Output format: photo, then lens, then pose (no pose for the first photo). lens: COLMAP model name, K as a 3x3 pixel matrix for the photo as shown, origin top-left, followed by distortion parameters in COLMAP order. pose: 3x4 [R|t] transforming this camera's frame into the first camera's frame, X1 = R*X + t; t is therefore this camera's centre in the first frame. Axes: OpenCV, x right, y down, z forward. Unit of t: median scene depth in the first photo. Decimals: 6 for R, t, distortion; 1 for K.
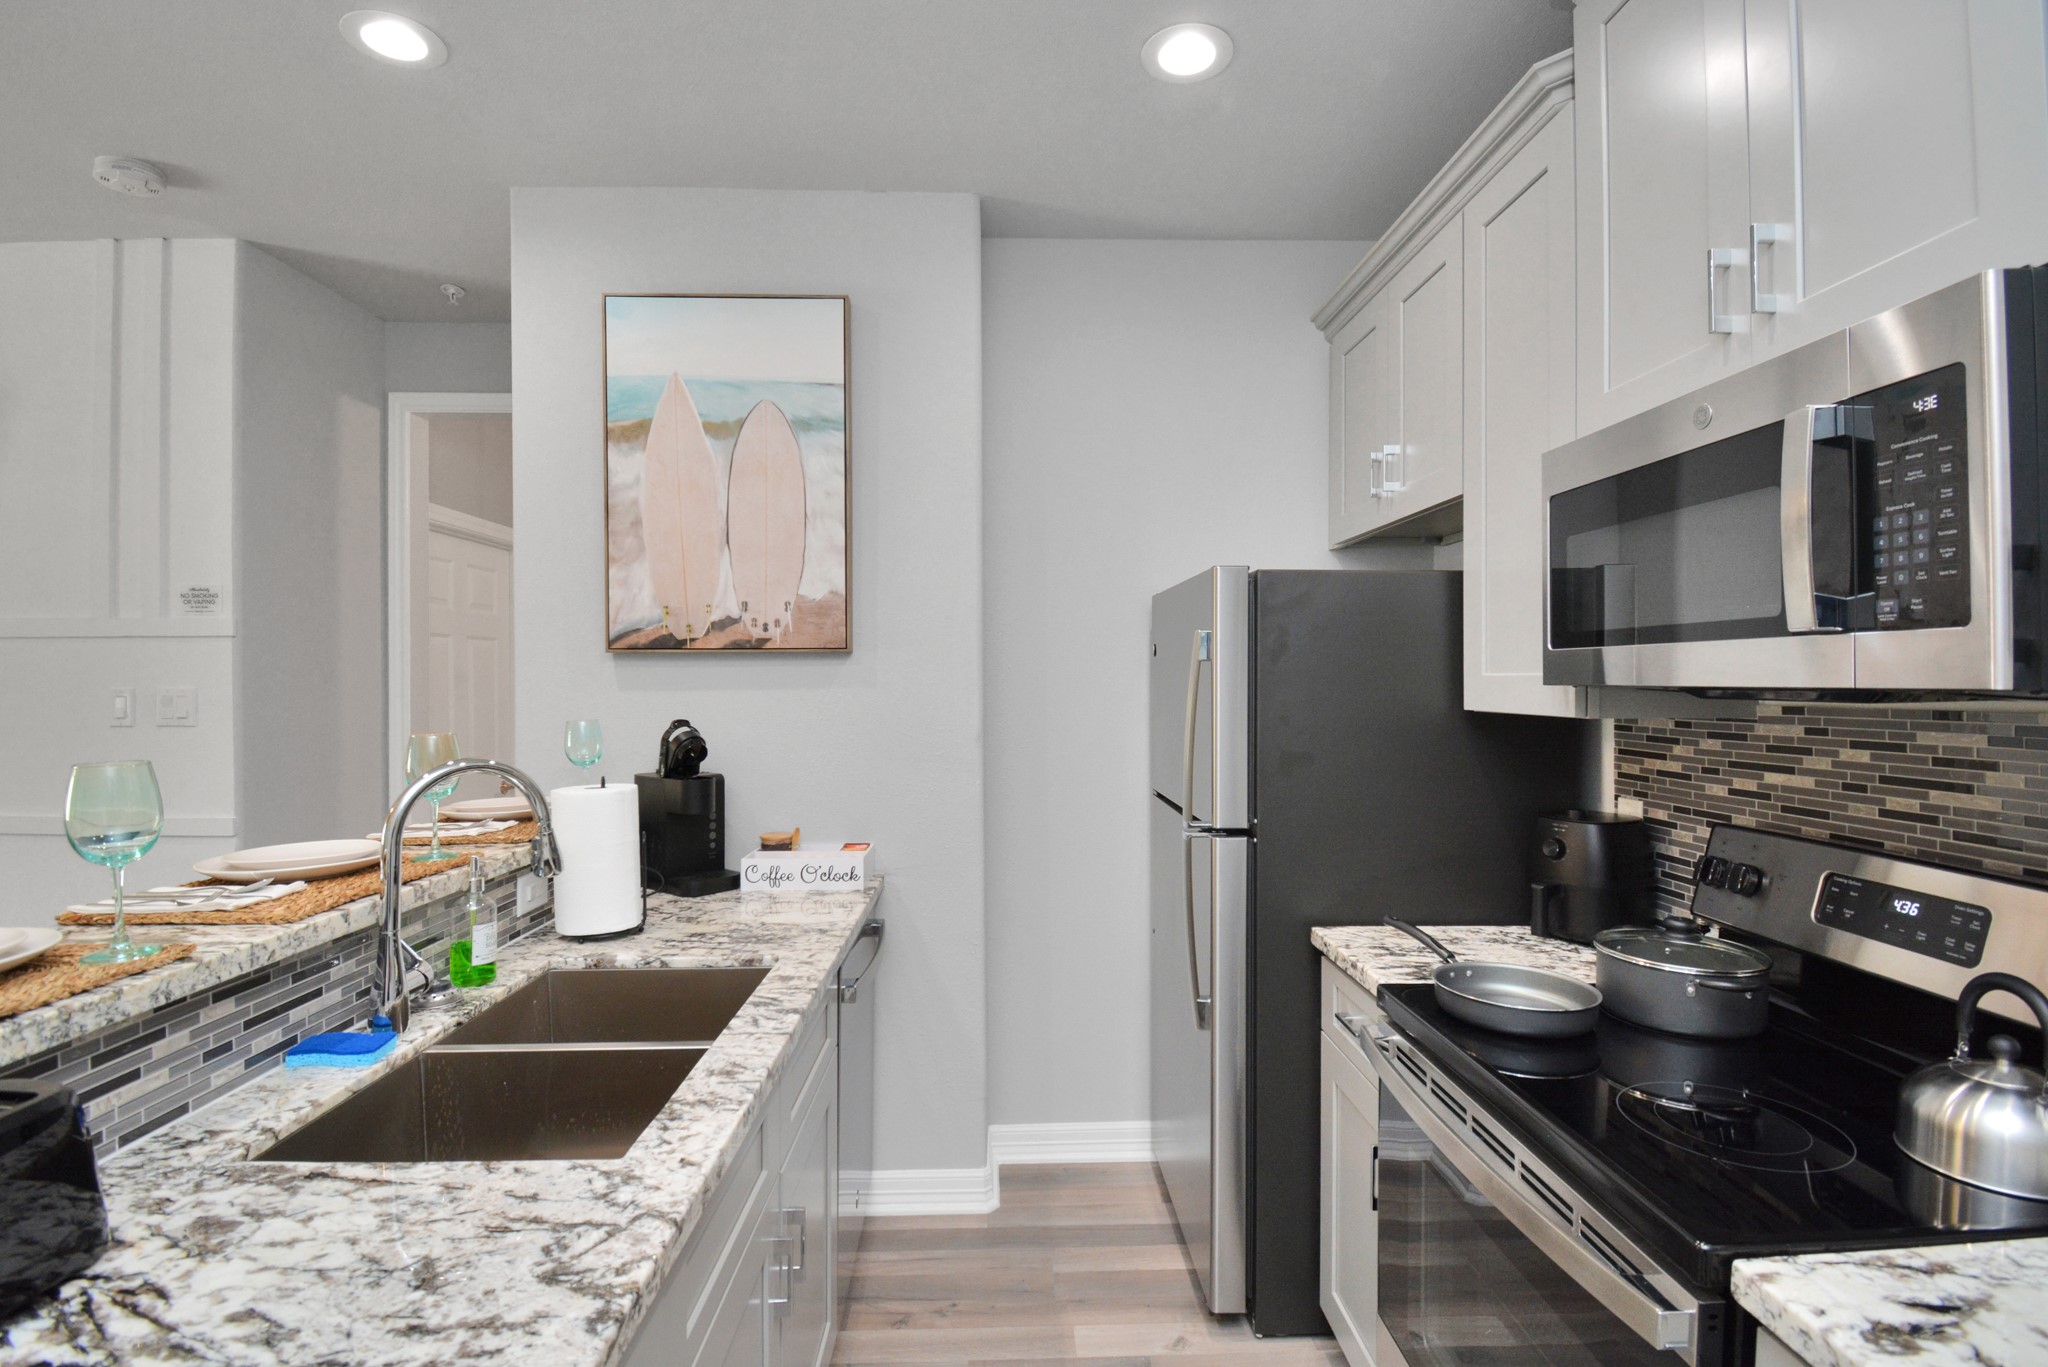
lens RADIAL K [[944.2, 0, 1024.0], [0, 944.2, 683.5], [0, 0, 1]] dist [0.021859, -0.026806]
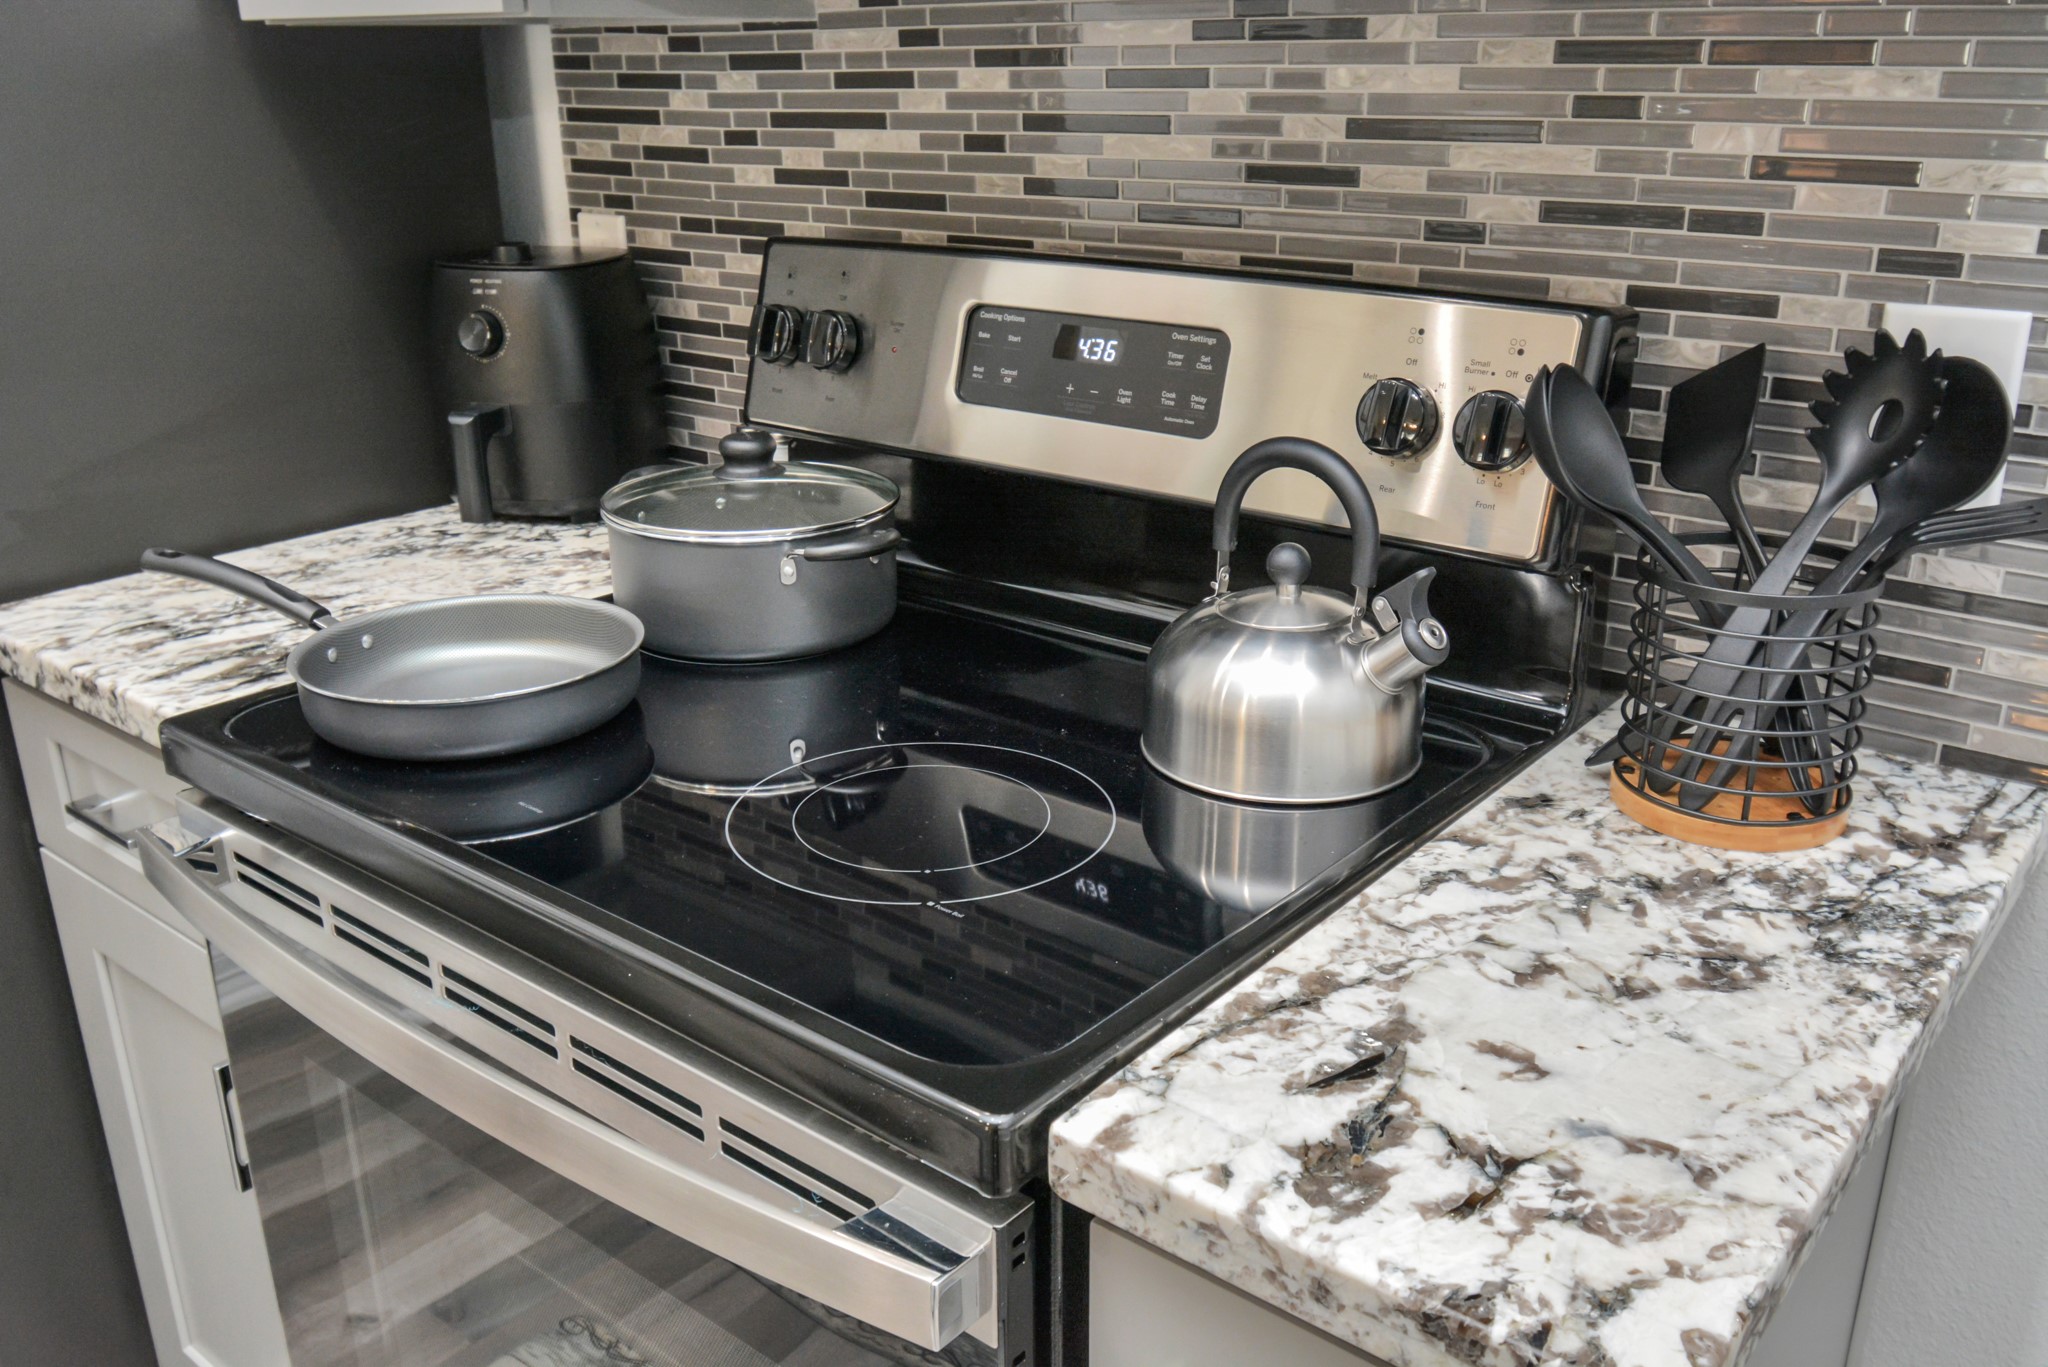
lens RADIAL K [[1722.7, 0, 1023.3], [0, 1722.7, 709.1], [0, 0, 1]] dist [-0.005311, -0.007870]
pose [[0.654648, -0.275174, 0.704071, 0.100510], [0.010809, 0.934704, 0.355263, 0.056819], [-0.755857, -0.224962, 0.614876, 0.274180]]
